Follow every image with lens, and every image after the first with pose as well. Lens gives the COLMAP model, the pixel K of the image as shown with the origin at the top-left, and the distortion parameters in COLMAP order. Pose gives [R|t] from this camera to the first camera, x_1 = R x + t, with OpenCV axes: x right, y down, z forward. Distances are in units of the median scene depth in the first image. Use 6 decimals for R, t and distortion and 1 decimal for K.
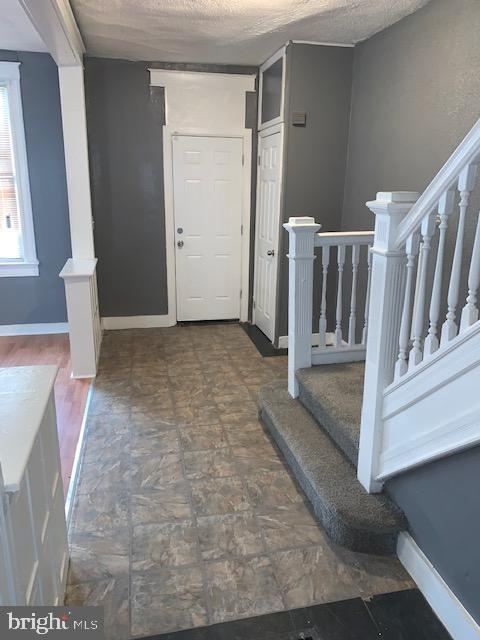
lens RADIAL K [[484.0, 0, 240.9], [0, 484.0, 318.7], [0, 0, 1]] dist [0.013114, -0.021939]
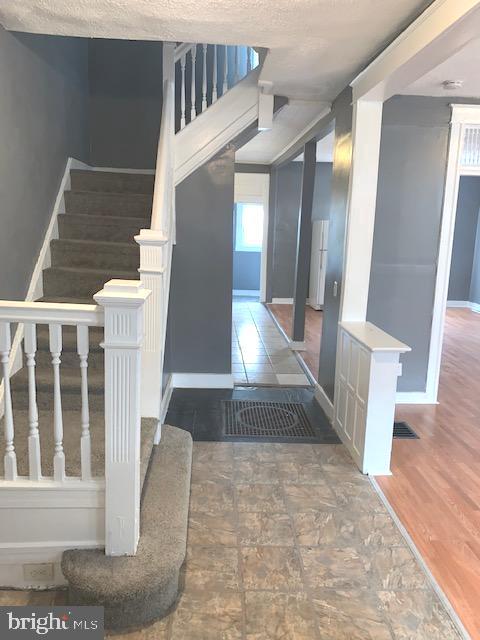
lens RADIAL K [[484.0, 0, 241.3], [0, 484.0, 314.4], [0, 0, 1]] dist [0.013114, -0.021939]
pose [[-0.985157, -0.079778, 0.151990, -0.133882], [-0.002422, 0.891808, 0.452407, -0.511278], [-0.171638, 0.445323, -0.878765, 1.724254]]
